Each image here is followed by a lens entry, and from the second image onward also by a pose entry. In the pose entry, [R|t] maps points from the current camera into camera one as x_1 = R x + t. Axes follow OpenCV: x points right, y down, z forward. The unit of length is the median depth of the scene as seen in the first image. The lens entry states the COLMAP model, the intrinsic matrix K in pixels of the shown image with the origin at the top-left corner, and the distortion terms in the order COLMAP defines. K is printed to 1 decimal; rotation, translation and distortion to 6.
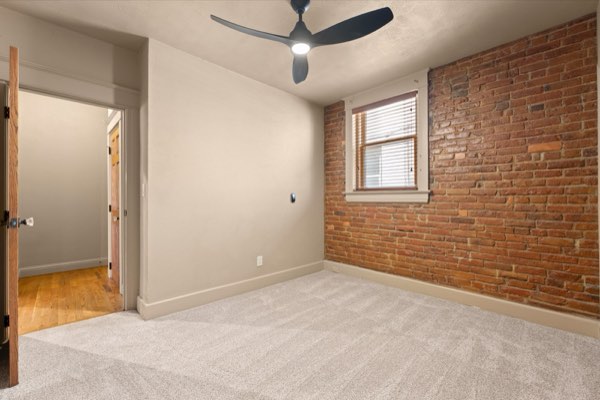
lens RADIAL K [[252.1, 0, 298.9], [0, 252.1, 200.0], [0, 0, 1]] dist [0.004142, -0.000111]
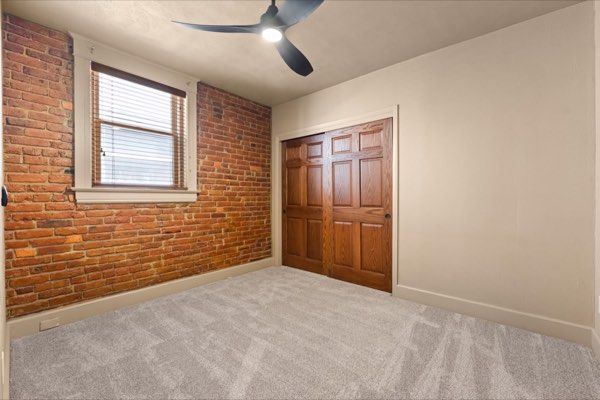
lens RADIAL K [[252.1, 0, 298.8], [0, 252.1, 197.7], [0, 0, 1]] dist [0.004142, -0.000111]
pose [[-0.076085, -0.001377, 0.997100, -0.628180], [0.001418, 0.999998, 0.001489, -0.008768], [-0.997100, 0.001527, -0.076083, 0.664098]]
